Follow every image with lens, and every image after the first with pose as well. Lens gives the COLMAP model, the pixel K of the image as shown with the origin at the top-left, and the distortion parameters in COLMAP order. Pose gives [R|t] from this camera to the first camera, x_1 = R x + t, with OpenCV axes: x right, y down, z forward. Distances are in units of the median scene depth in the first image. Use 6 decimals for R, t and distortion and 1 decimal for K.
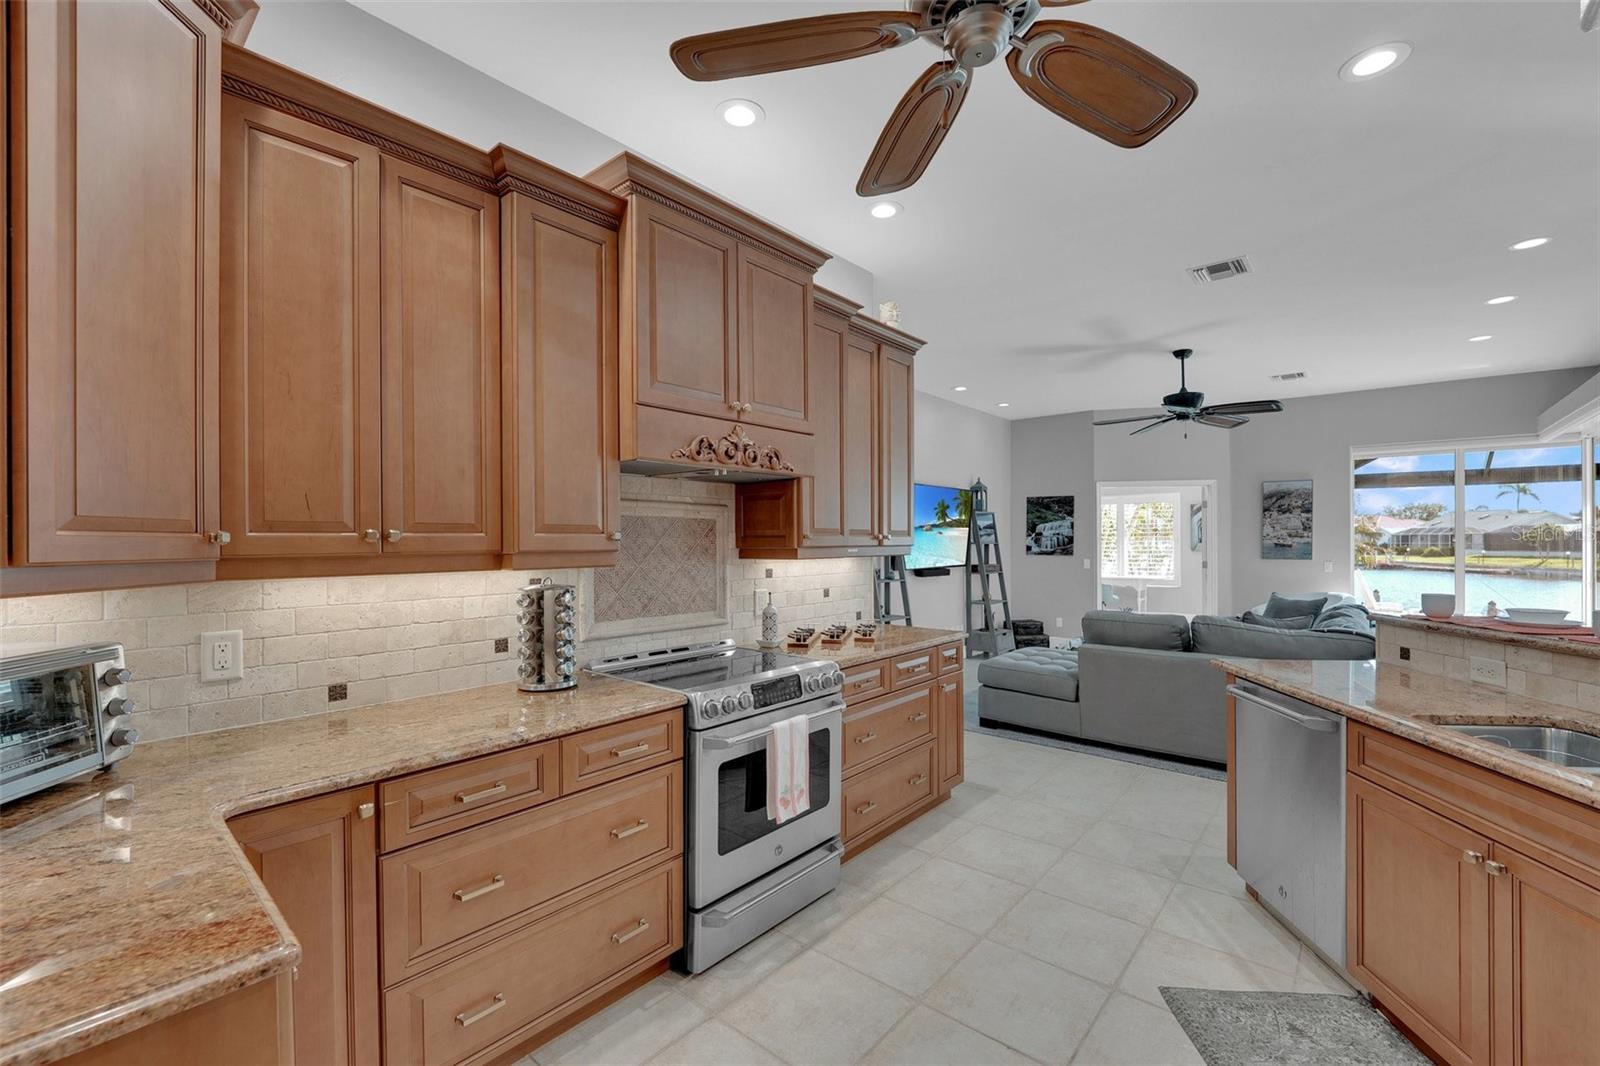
lens RADIAL K [[659.5, 0, 808.8], [0, 659.5, 544.2], [0, 0, 1]] dist [-0.010172, 0.000285]
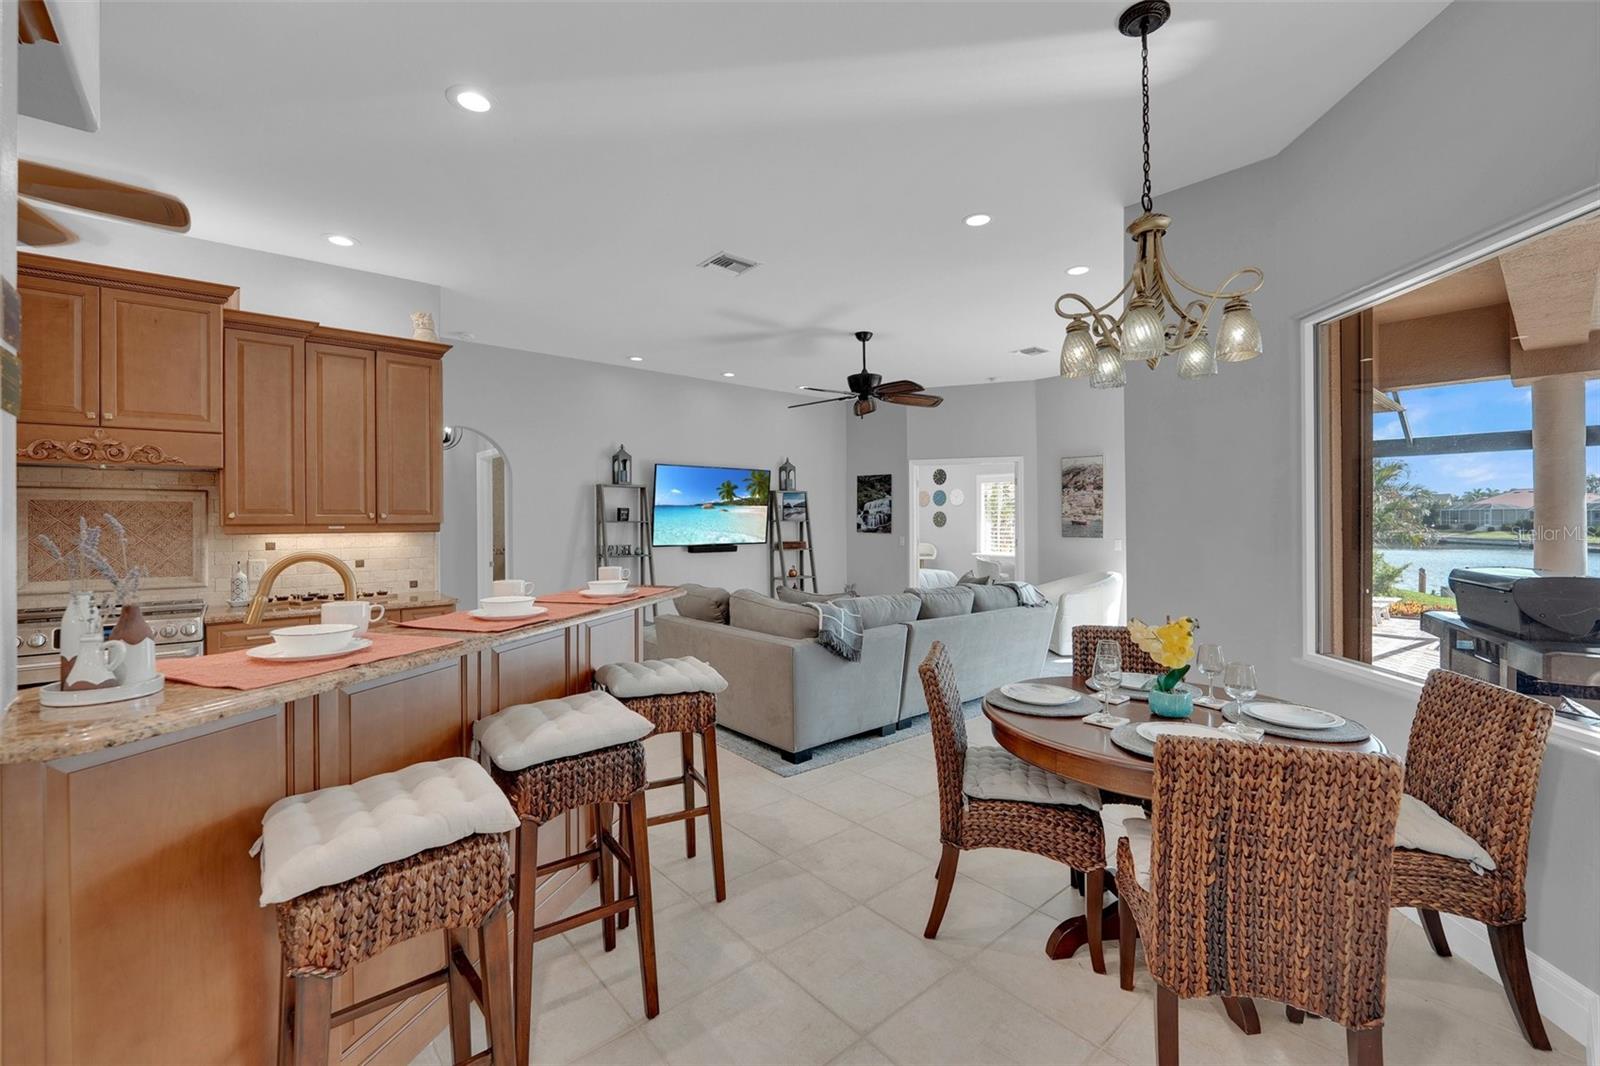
lens RADIAL K [[659.5, 0, 808.8], [0, 659.5, 522.7], [0, 0, 1]] dist [-0.010172, 0.000285]
pose [[0.990028, -0.000308, -0.140871, 0.465681], [0.000394, 1.000000, 0.000582, 0.000323], [0.140871, -0.000632, 0.990028, -0.020949]]
